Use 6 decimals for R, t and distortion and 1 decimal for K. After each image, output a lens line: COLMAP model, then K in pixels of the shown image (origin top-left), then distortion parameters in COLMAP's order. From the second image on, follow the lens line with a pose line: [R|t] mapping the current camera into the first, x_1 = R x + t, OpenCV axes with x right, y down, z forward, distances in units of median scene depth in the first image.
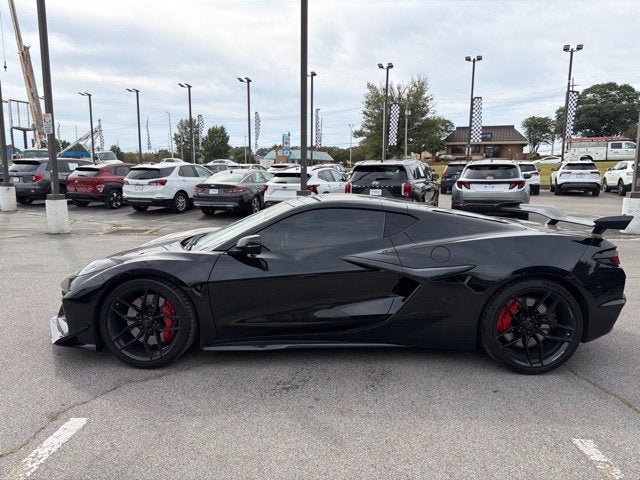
lens RADIAL K [[463.2, 0, 317.9], [0, 463.2, 240.0], [0, 0, 1]] dist [0.039773, -0.038806]
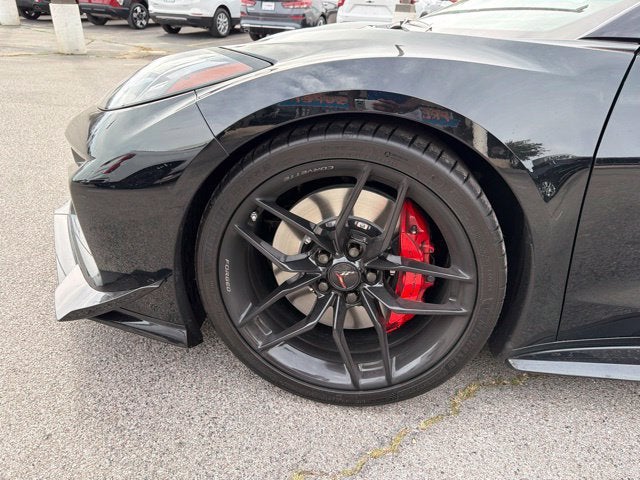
lens RADIAL K [[463.2, 0, 318.2], [0, 463.2, 242.0], [0, 0, 1]] dist [0.039773, -0.038806]
pose [[0.997319, 0.060895, -0.040584, -0.109815], [-0.045045, 0.947902, 0.315361, 0.017159], [0.057673, -0.312688, 0.948104, 0.209775]]
